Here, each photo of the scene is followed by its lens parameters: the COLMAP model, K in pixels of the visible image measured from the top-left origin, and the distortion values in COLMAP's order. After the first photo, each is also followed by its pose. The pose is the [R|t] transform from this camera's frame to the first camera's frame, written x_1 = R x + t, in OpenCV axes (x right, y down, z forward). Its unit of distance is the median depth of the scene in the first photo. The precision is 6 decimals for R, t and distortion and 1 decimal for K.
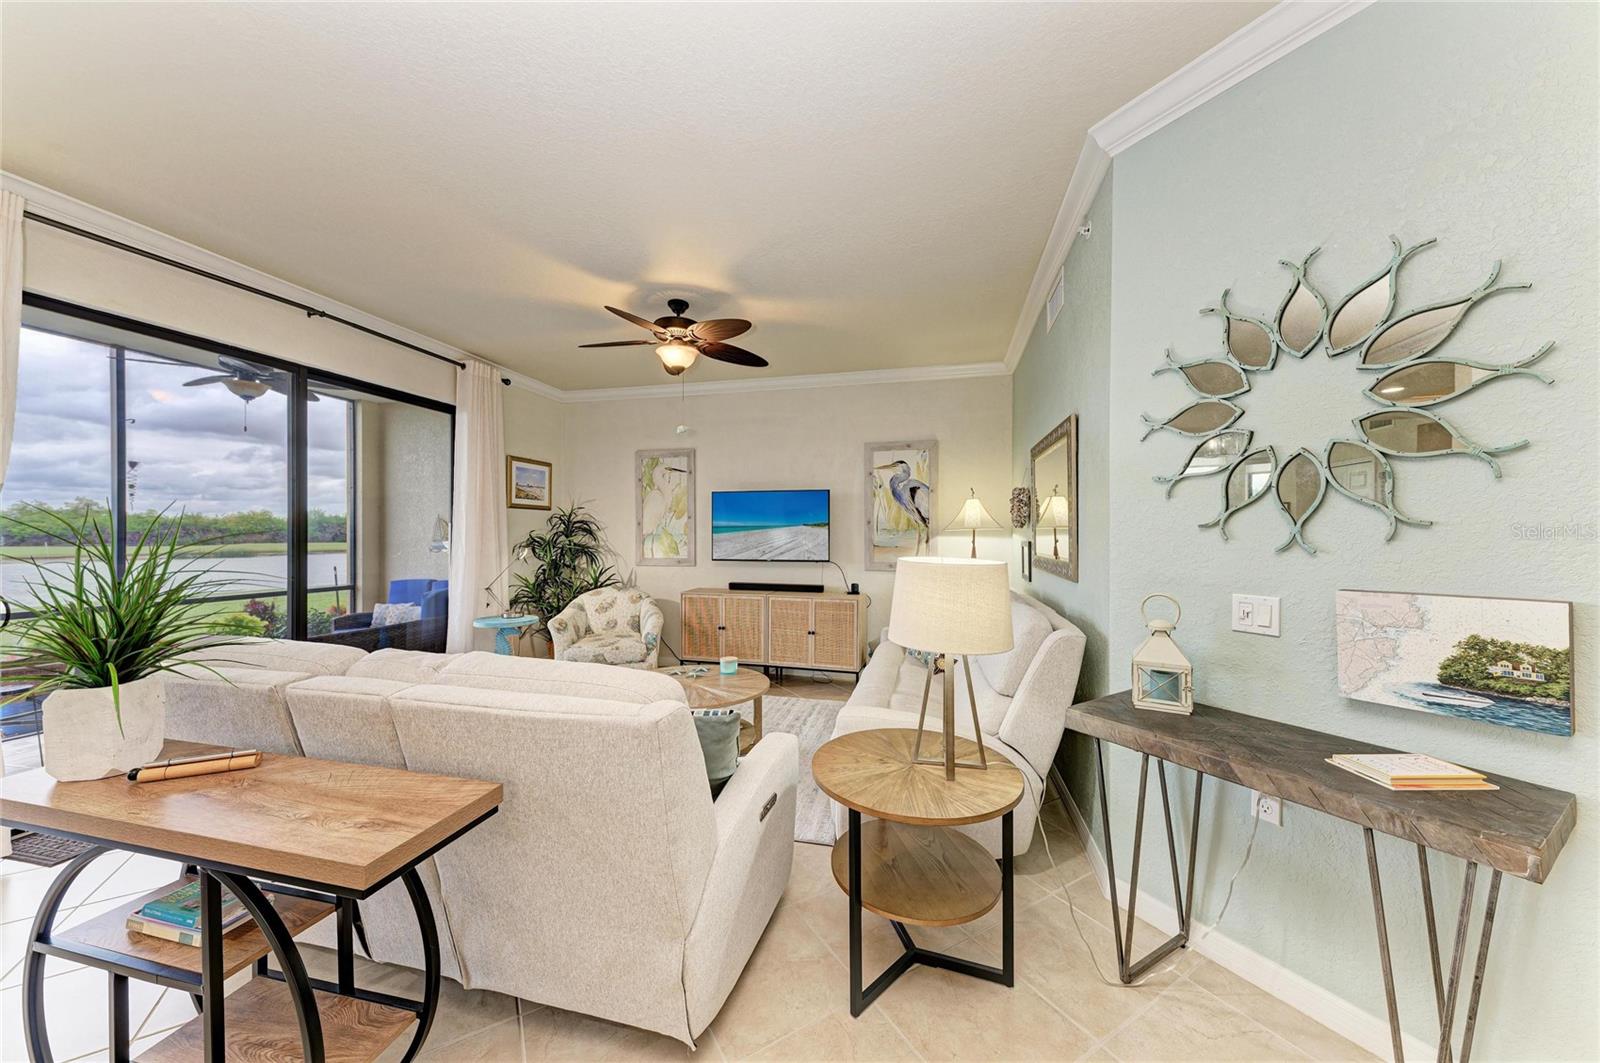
lens RADIAL K [[545.8, 0, 800.7], [0, 545.8, 532.2], [0, 0, 1]] dist [0.012016, -0.001476]
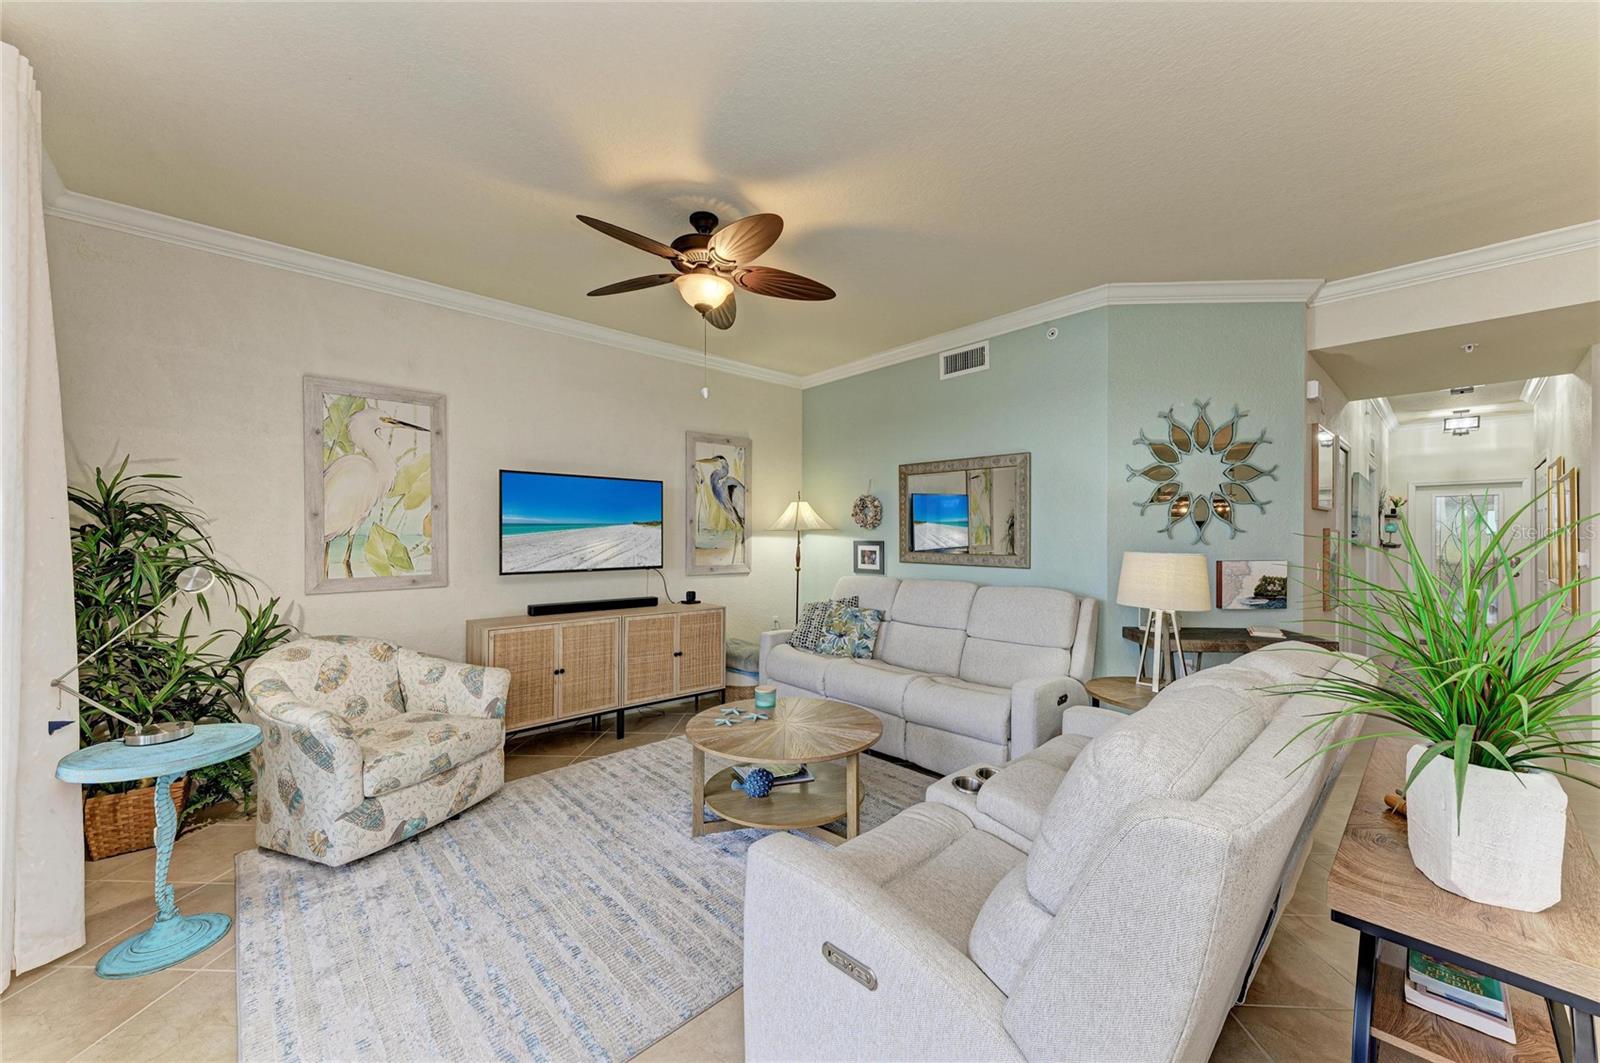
lens RADIAL K [[600.0, 0, 811.6], [0, 600.0, 532.0], [0, 0, 1]] dist [0.014933, -0.003210]
pose [[0.551772, 0.003766, 0.833987, -0.608213], [-0.004294, 0.999989, -0.001675, 0.000108], [-0.833984, -0.002657, 0.551782, 0.325092]]
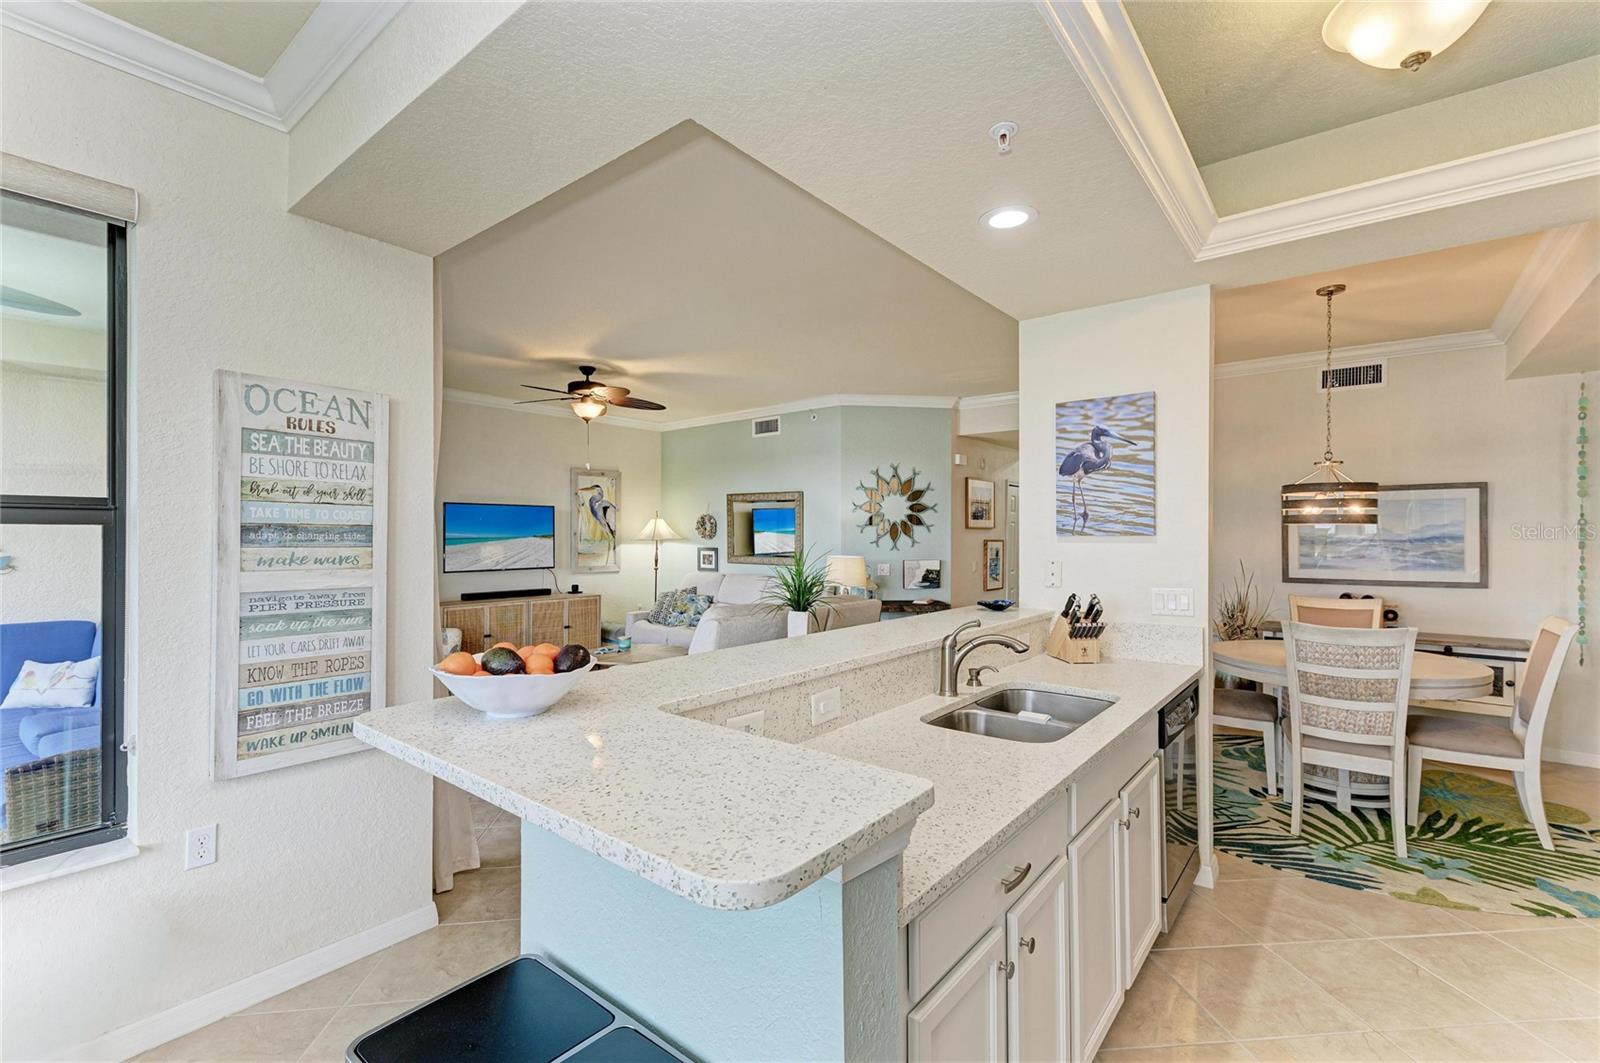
lens RADIAL K [[684.0, 0, 814.6], [0, 684.0, 531.6], [0, 0, 1]] dist [0.012726, -0.000212]
pose [[0.412994, 0.000663, 0.910733, -1.096571], [-0.004642, 0.999988, 0.001377, -0.029226], [-0.910722, -0.004797, 0.412993, -0.112529]]
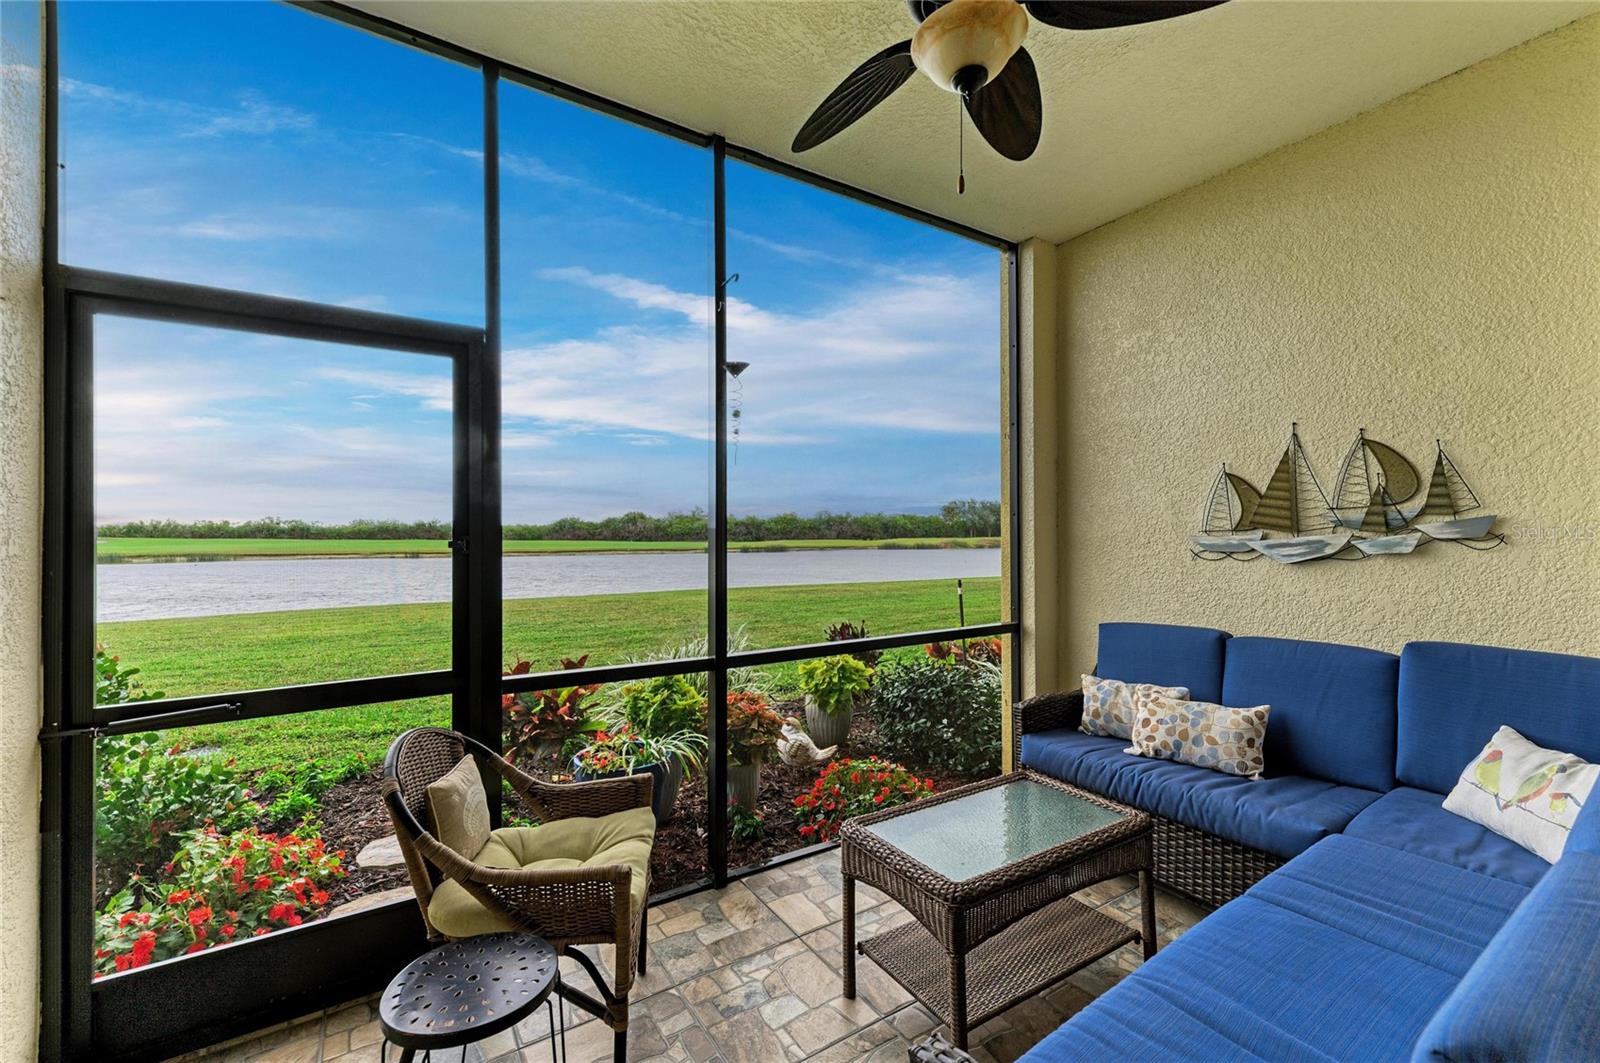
lens RADIAL K [[638.8, 0, 801.4], [0, 638.8, 533.8], [0, 0, 1]] dist [0.014258, -0.002941]
pose [[0.730006, -0.003377, -0.683432, -0.736595], [0.008847, 0.999951, 0.004510, 0.016547], [0.683383, -0.009338, 0.730000, 0.593129]]
